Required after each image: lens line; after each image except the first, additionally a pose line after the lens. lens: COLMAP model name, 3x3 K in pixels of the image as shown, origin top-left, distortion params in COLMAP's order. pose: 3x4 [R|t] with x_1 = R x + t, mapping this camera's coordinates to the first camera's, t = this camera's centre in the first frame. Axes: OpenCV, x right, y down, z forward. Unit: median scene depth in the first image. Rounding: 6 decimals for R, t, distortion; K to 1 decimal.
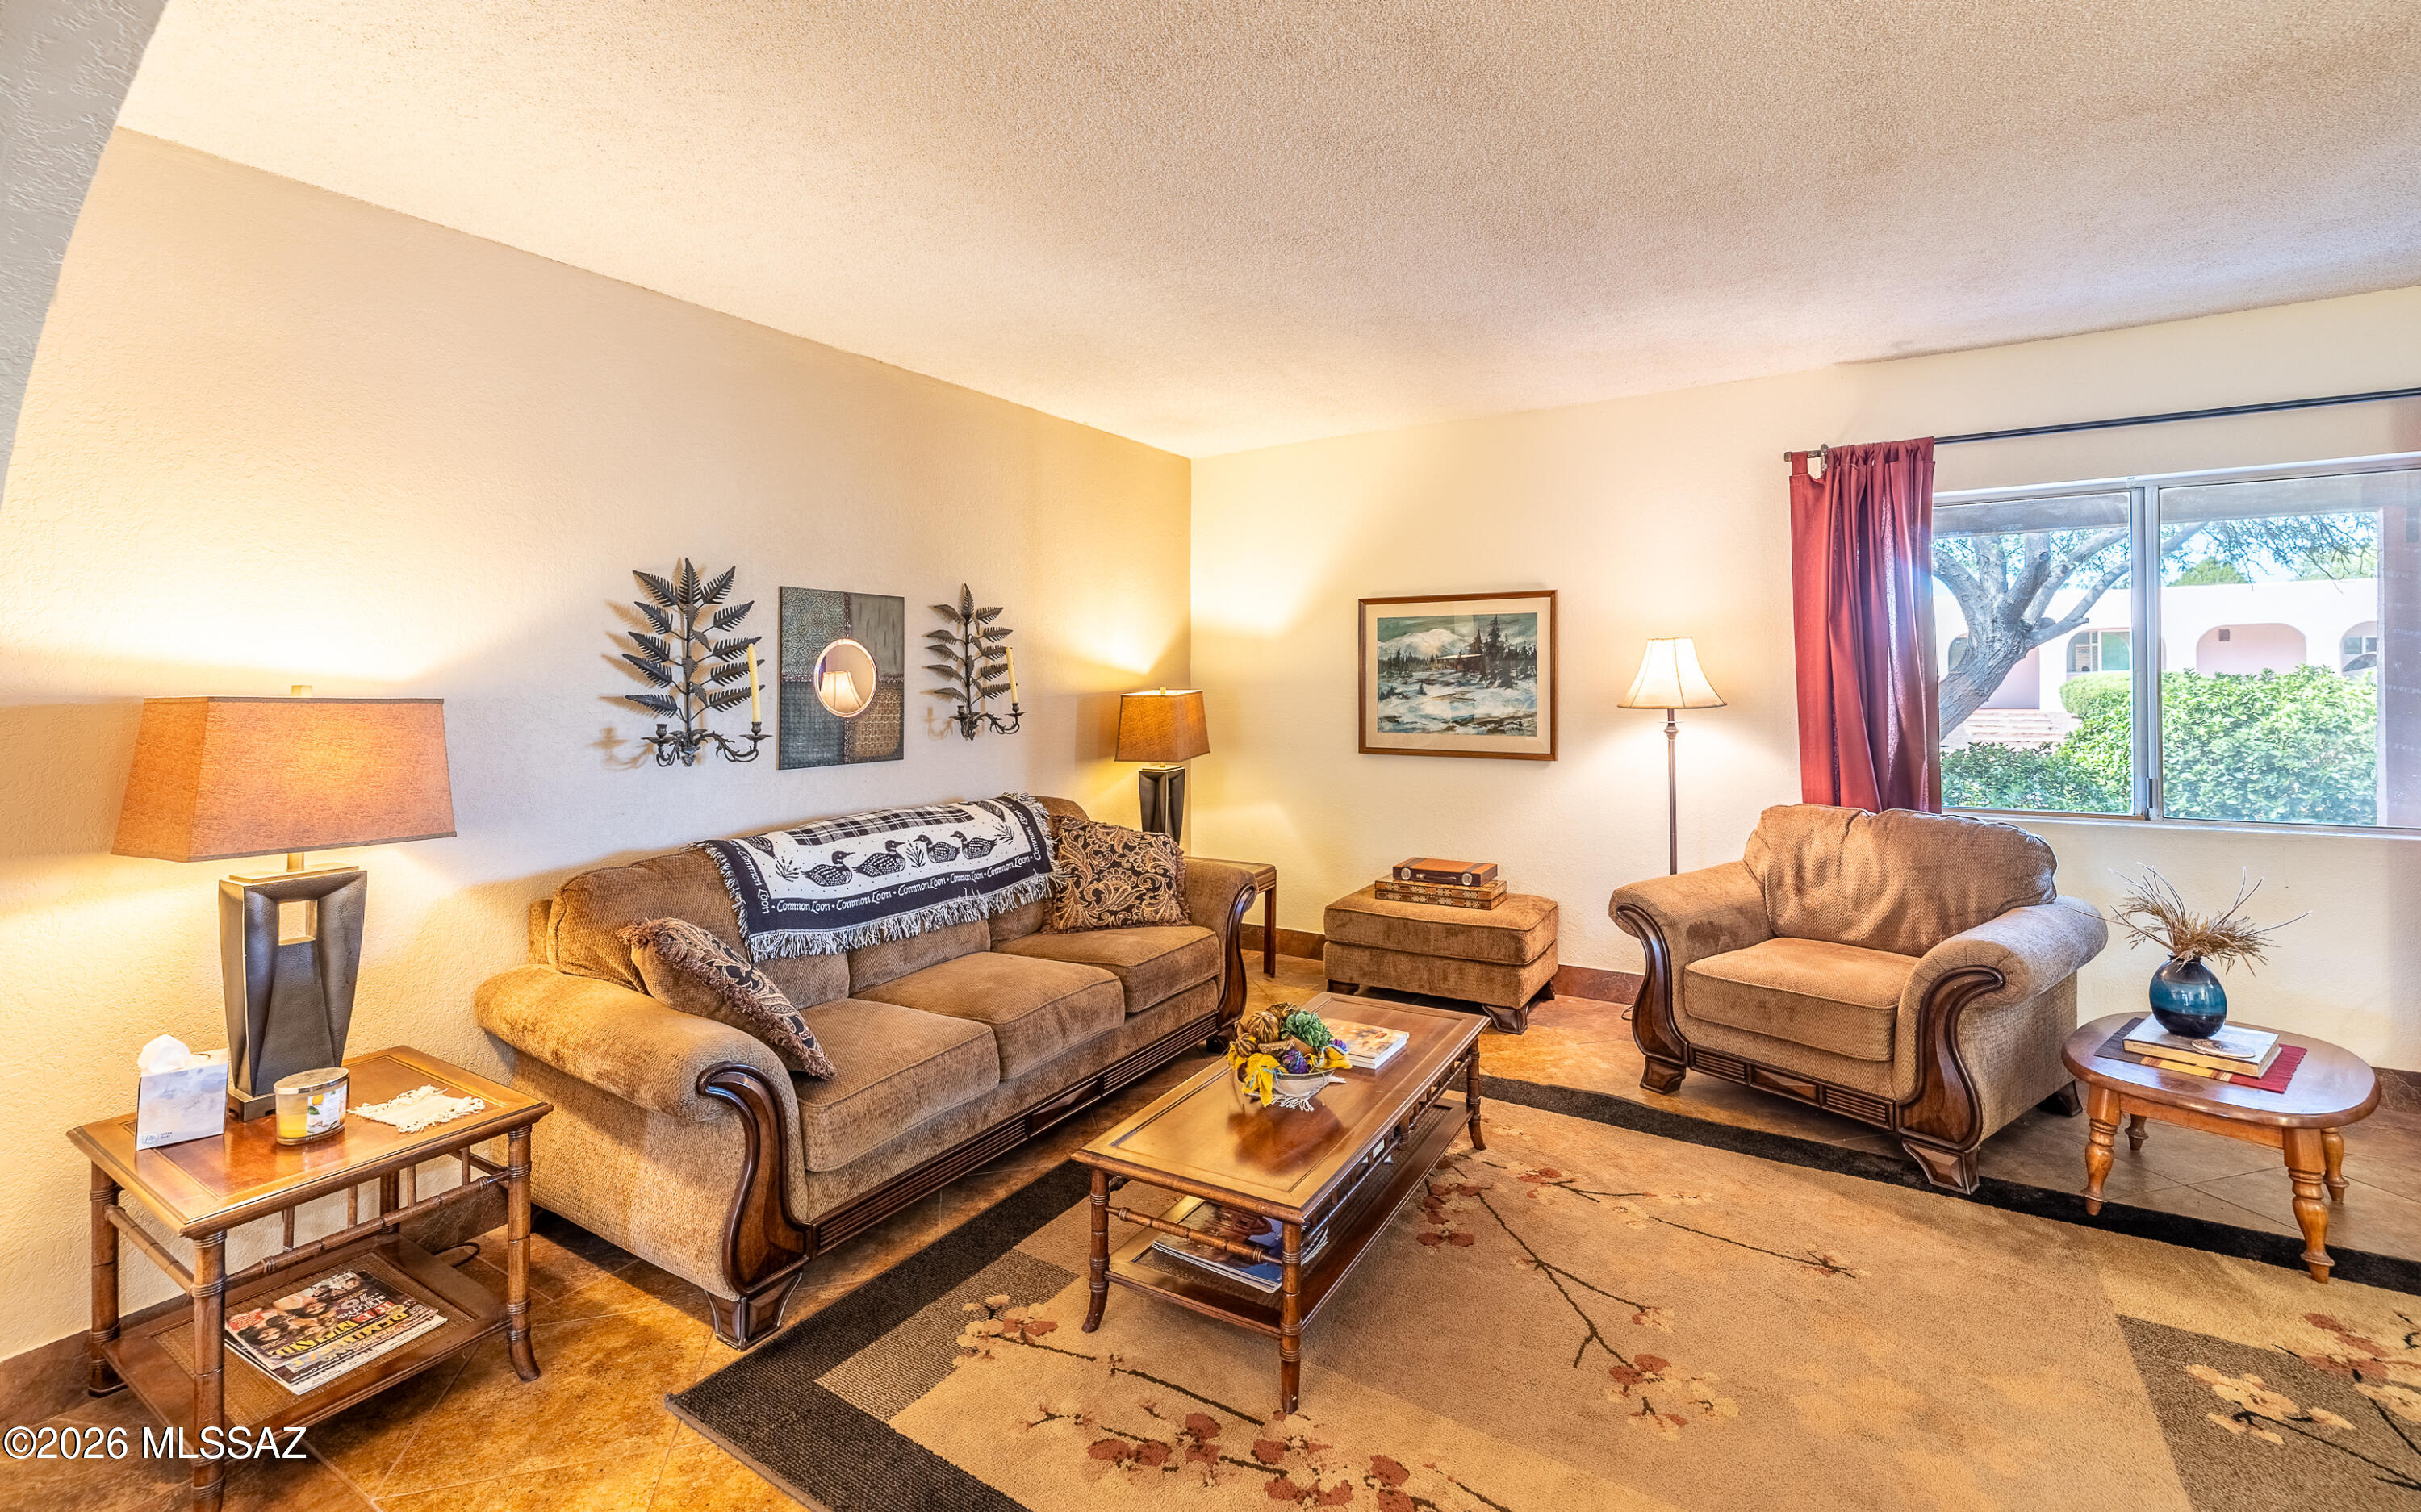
lens RADIAL K [[1028.3, 0, 1219.1], [0, 1028.3, 686.3], [0, 0, 1]] dist [0.002213, -0.000588]
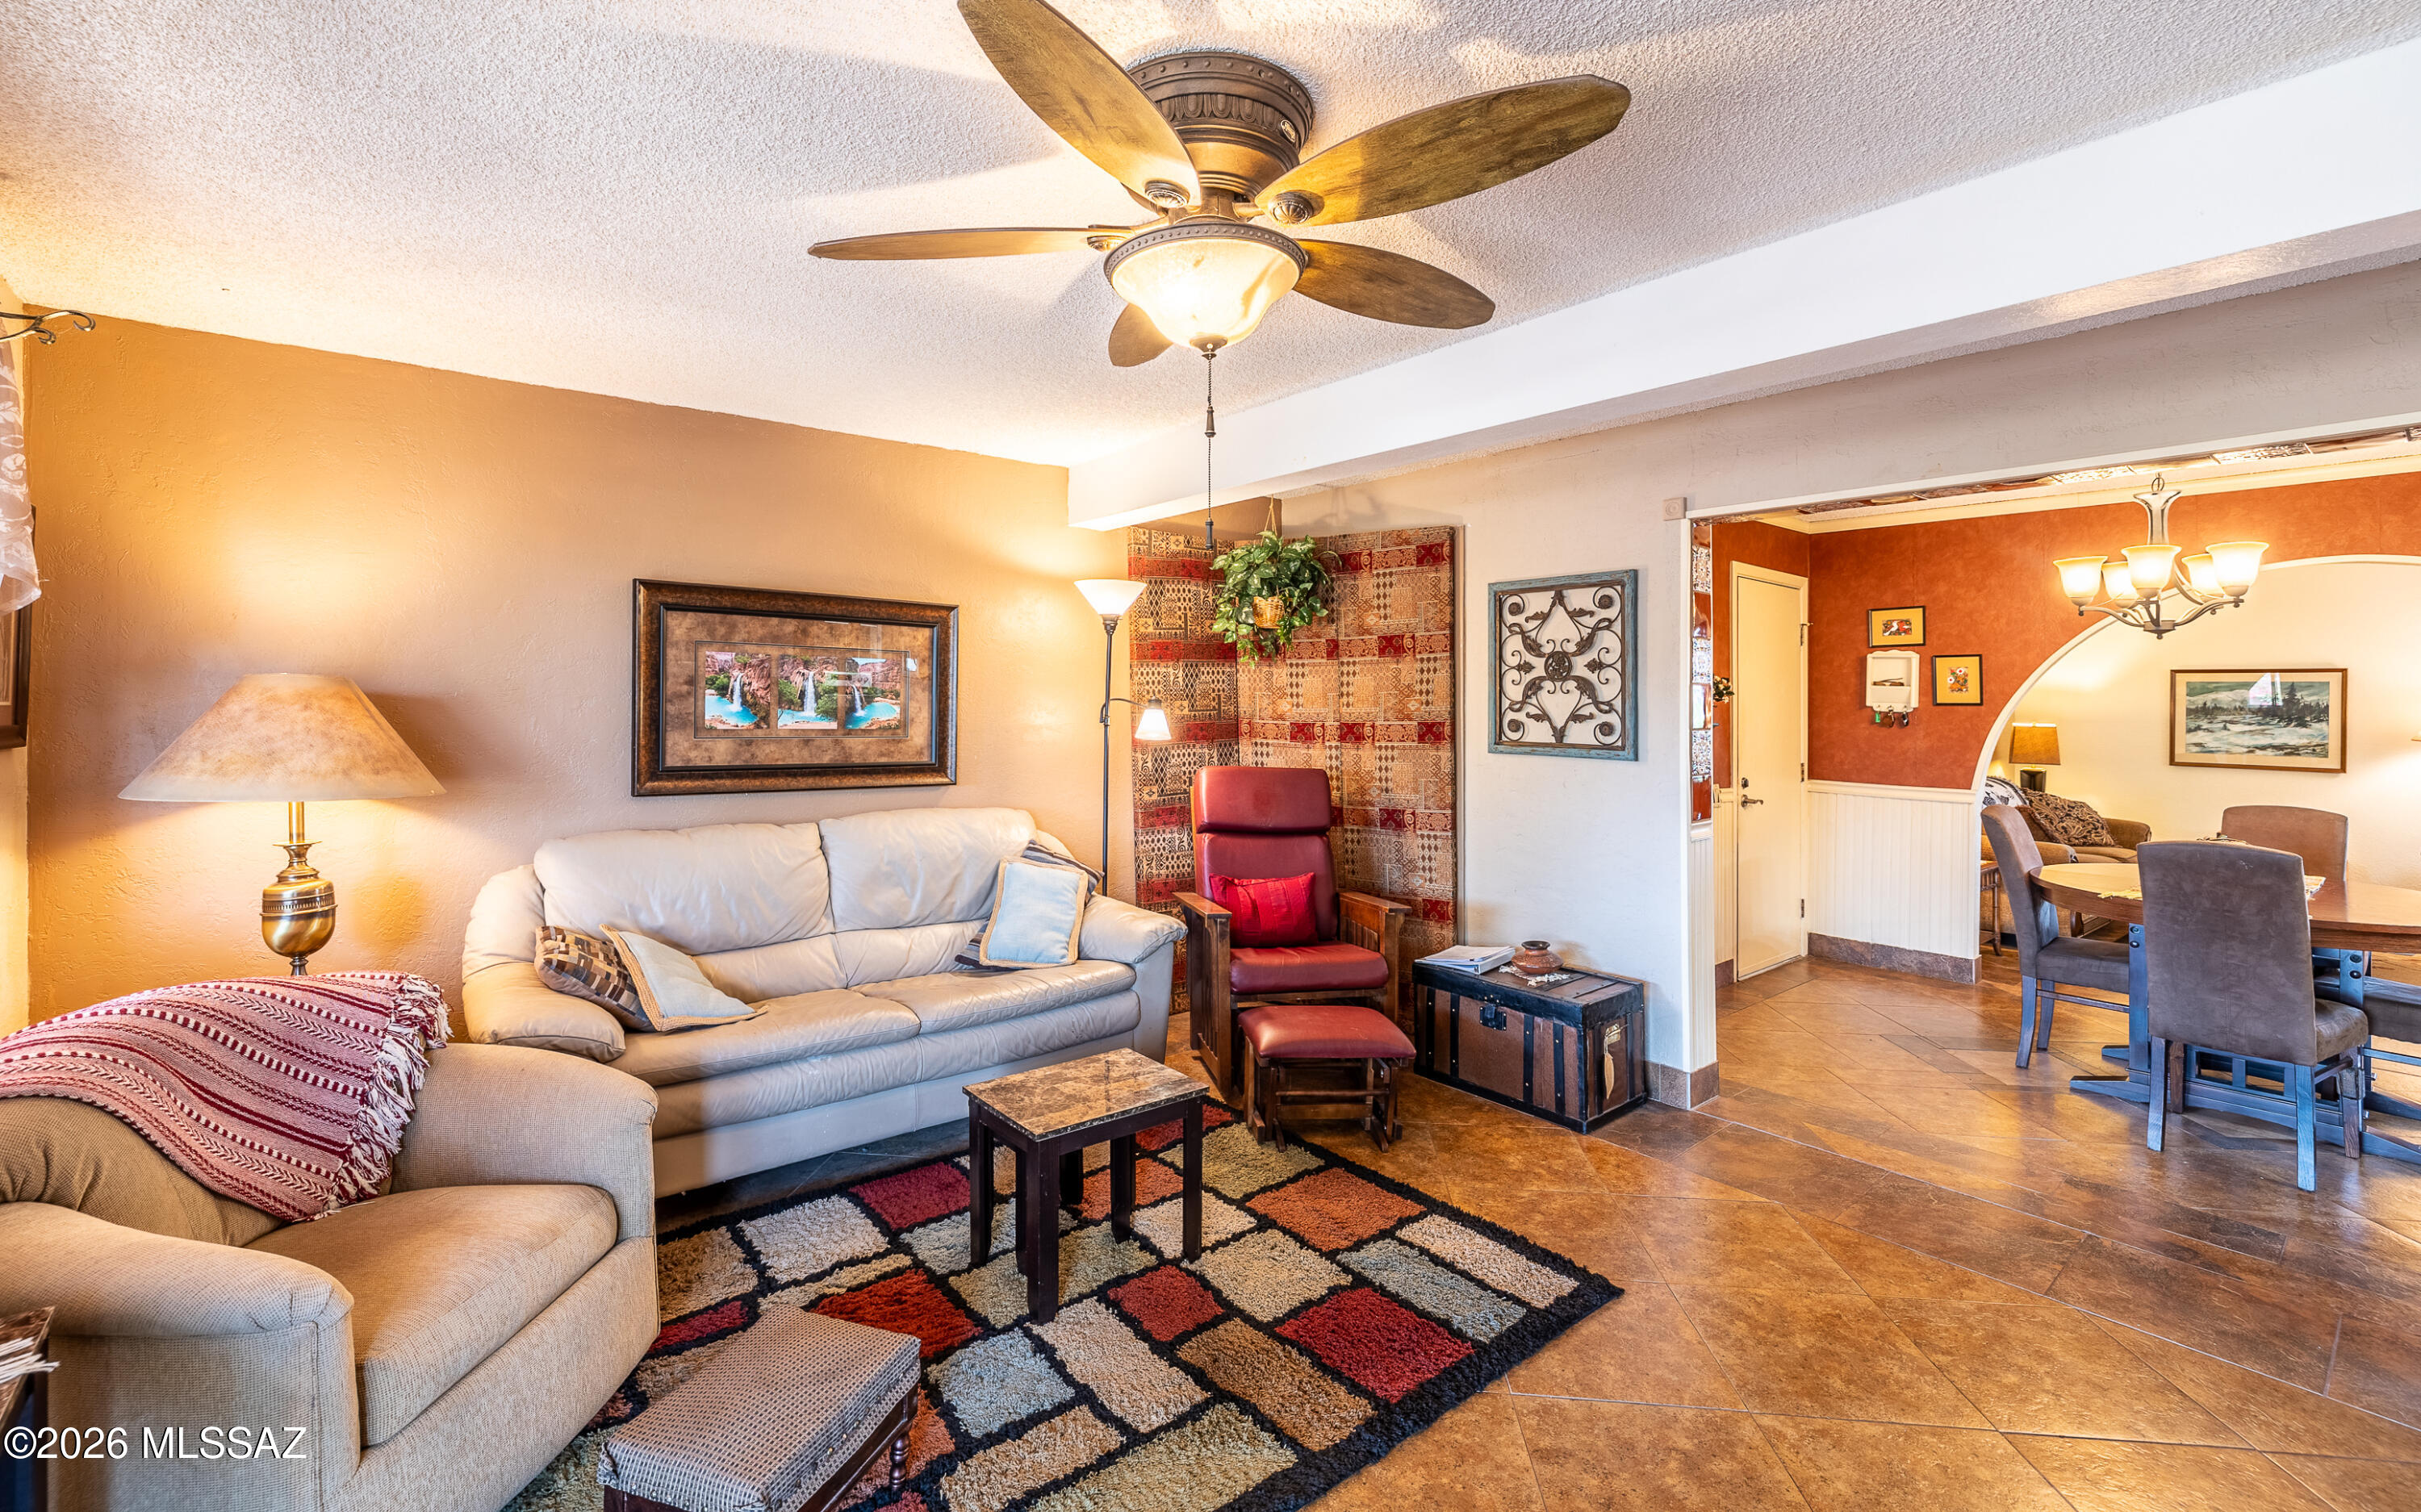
lens RADIAL K [[1028.3, 0, 1177.2], [0, 1028.3, 701.4], [0, 0, 1]] dist [0.002213, -0.000588]
pose [[0.940180, 0.019869, -0.340099, -1.122074], [-0.022738, 0.999732, -0.004452, 0.010493], [0.339920, 0.011919, 0.940379, -1.517066]]
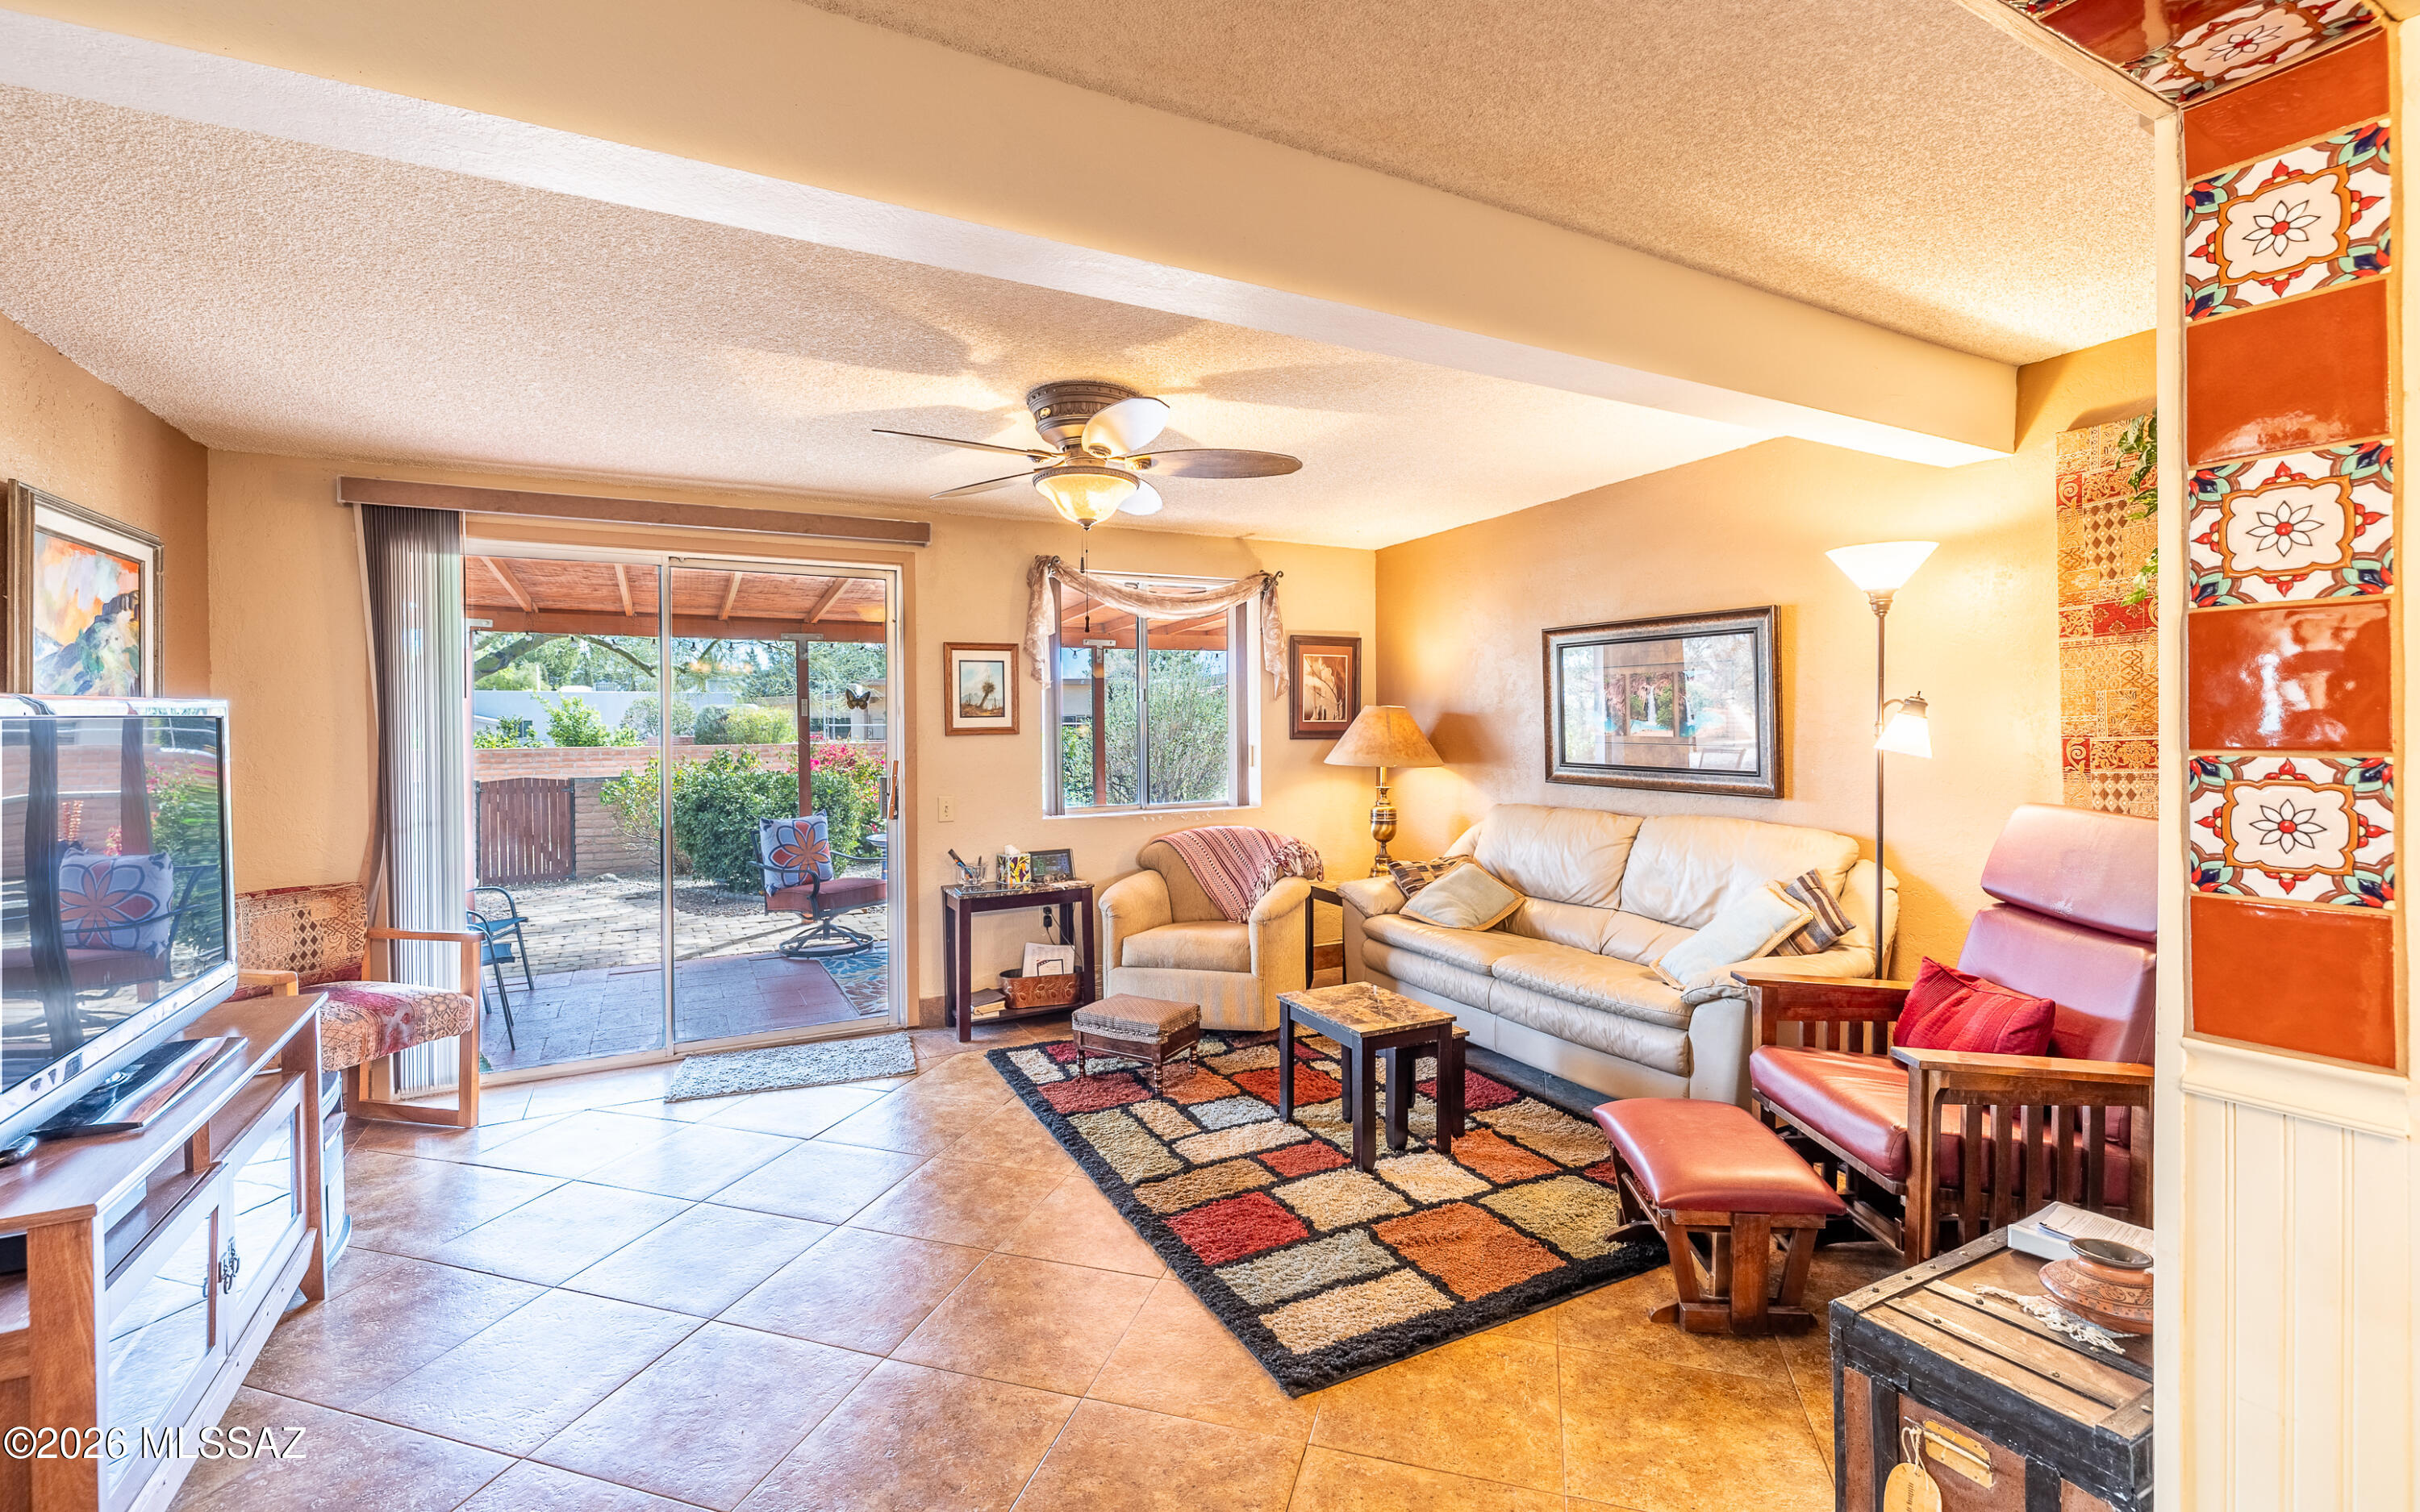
lens RADIAL K [[1027.8, 0, 1231.1], [0, 1027.8, 709.4], [0, 0, 1]] dist [0.002213, -0.000588]
pose [[-0.501314, 0.010288, -0.865205, -0.520551], [0.017454, 0.999846, 0.001776, -0.000158], [0.865090, -0.014211, -0.501416, -0.450002]]
